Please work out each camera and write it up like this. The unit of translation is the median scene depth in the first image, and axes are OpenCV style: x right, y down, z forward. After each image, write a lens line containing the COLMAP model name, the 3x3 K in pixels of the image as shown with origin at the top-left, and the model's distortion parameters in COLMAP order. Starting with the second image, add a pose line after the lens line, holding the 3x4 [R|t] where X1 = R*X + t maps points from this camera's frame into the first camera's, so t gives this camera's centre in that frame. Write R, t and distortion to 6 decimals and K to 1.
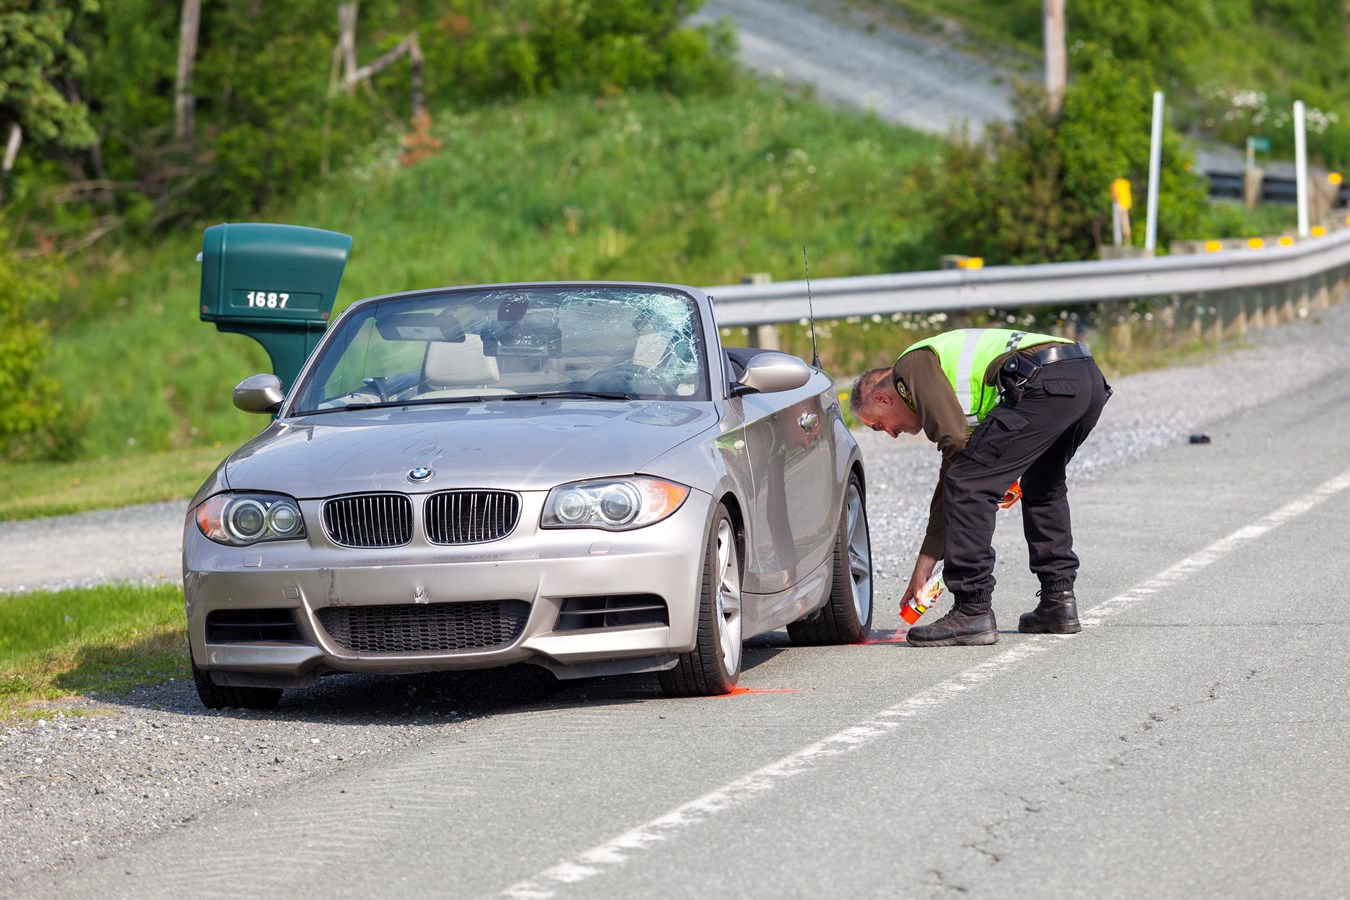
lens RADIAL K [[8249.5, 0, 675.0], [0, 8249.5, 450.0], [0, 0, 1]] dist [0.118652, -13.484679]
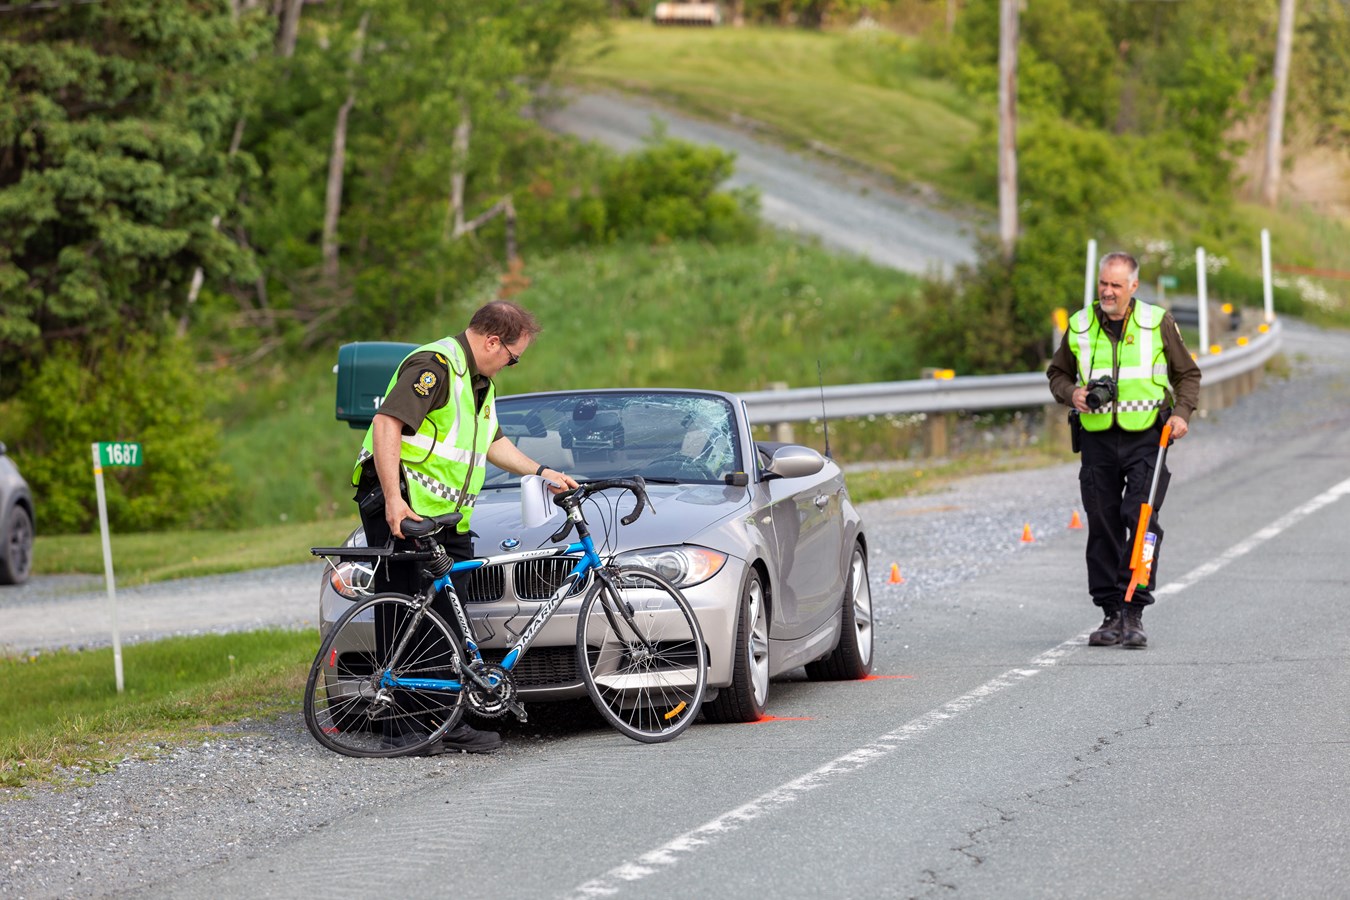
lens RADIAL K [[7461.0, 0, 675.0], [0, 7461.0, 450.0], [0, 0, 1]] dist [-0.123559, -7.716632]
pose [[0.999973, 0.000411, -0.007334, 0.002395], [-0.000503, 0.999921, -0.012546, 0.003182], [0.007328, 0.012550, 0.999894, -0.138233]]
